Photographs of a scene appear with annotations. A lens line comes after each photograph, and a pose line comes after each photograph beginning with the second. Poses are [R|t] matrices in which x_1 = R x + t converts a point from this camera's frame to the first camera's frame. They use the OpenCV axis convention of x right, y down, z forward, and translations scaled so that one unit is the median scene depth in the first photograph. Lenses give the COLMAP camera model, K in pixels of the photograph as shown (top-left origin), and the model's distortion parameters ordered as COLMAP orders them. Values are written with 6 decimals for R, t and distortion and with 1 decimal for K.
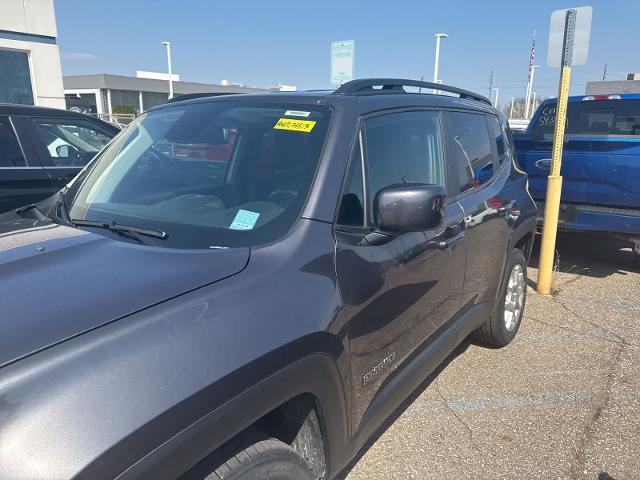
lens RADIAL K [[457.8, 0, 321.8], [0, 457.8, 241.9], [0, 0, 1]] dist [0.005508, -0.004237]
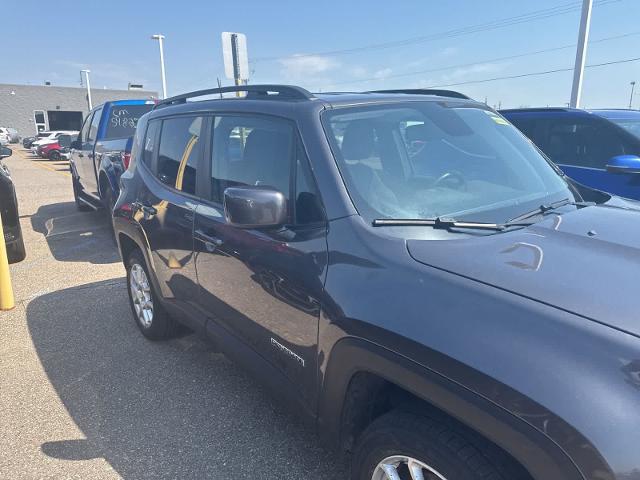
lens RADIAL K [[456.3, 0, 312.9], [0, 456.3, 241.9], [0, 0, 1]] dist [0.008818, -0.001821]
pose [[0.255749, -0.242550, 0.935822, -0.712355], [0.247546, 0.952172, 0.179137, -0.128227], [-0.934513, 0.185844, 0.303559, 0.507815]]
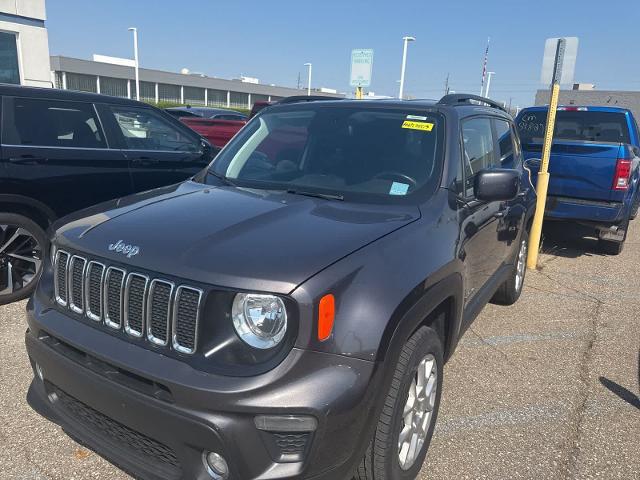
lens RADIAL K [[457.0, 0, 320.9], [0, 457.0, 239.8], [0, 0, 1]] dist [0.010223, -0.010150]
pose [[0.995204, 0.019184, 0.095921, -0.211322], [-0.019861, 0.999784, 0.006109, 0.043640], [-0.095784, -0.007985, 0.995370, -0.176159]]
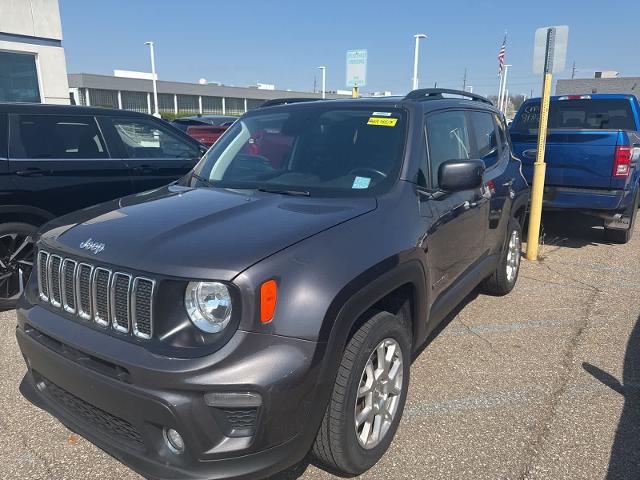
lens RADIAL K [[456.8, 0, 317.8], [0, 456.8, 240.4], [0, 0, 1]] dist [0.009577, -0.007940]
pose [[0.999061, -0.016317, 0.040140, -0.143810], [0.016271, 0.999867, 0.001469, 0.055027], [-0.040158, -0.000814, 0.999193, -0.209036]]
